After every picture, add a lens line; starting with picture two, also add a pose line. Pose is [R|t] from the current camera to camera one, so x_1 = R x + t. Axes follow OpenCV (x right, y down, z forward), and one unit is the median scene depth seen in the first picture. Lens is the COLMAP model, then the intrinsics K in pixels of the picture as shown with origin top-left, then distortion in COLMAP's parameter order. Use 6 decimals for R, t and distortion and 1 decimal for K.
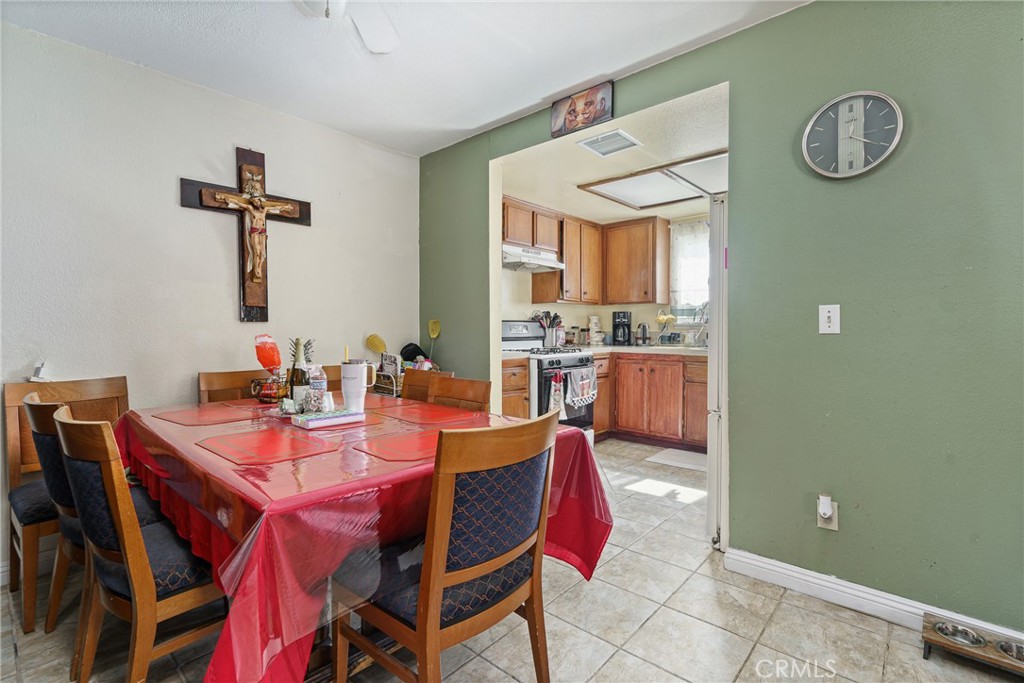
lens RADIAL K [[478.5, 0, 512.5], [0, 478.5, 334.1], [0, 0, 1]] dist [-0.005553, 0.001929]
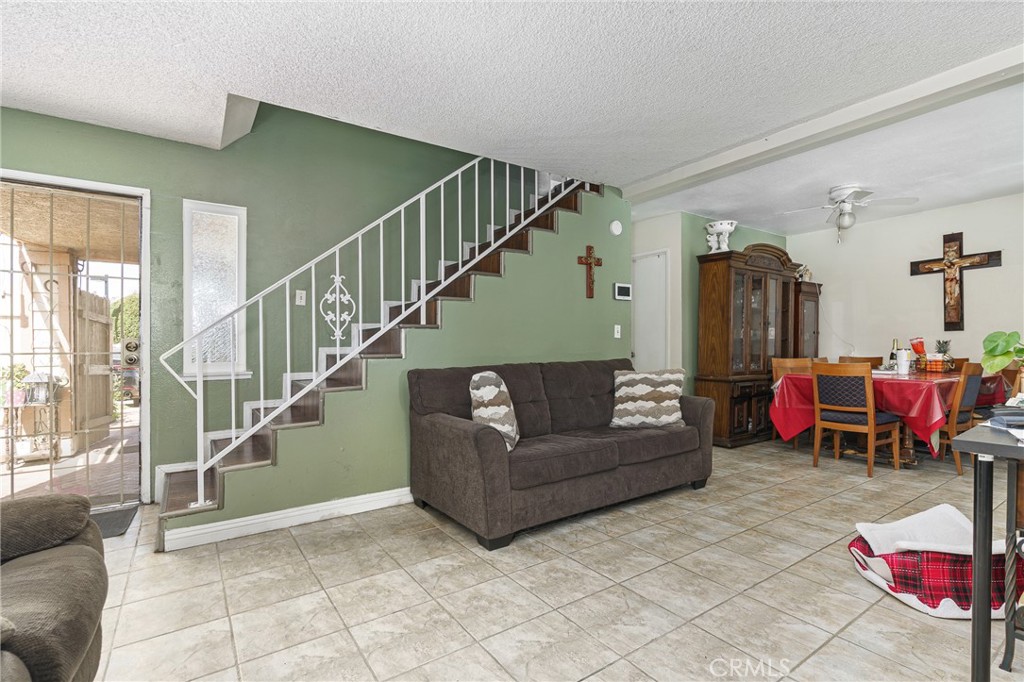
lens RADIAL K [[478.5, 0, 517.3], [0, 478.5, 340.7], [0, 0, 1]] dist [-0.005553, 0.001929]
pose [[-0.238187, -0.007451, -0.971191, 0.957937], [0.002306, 0.999963, -0.008238, 0.013120], [0.971217, -0.004202, -0.238161, -0.085800]]
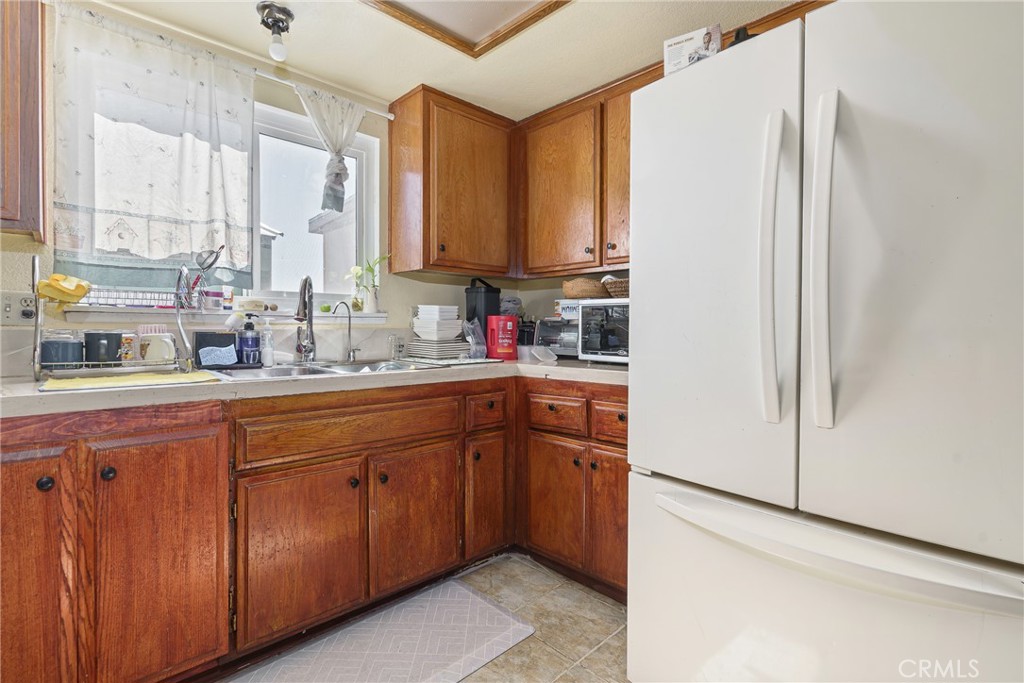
lens RADIAL K [[478.5, 0, 513.0], [0, 478.5, 334.5], [0, 0, 1]] dist [-0.005553, 0.001929]
pose [[0.084904, -0.015319, 0.996271, 0.041424], [0.006784, 0.999868, 0.014797, -0.004967], [-0.996366, 0.005503, 0.084997, 0.726704]]
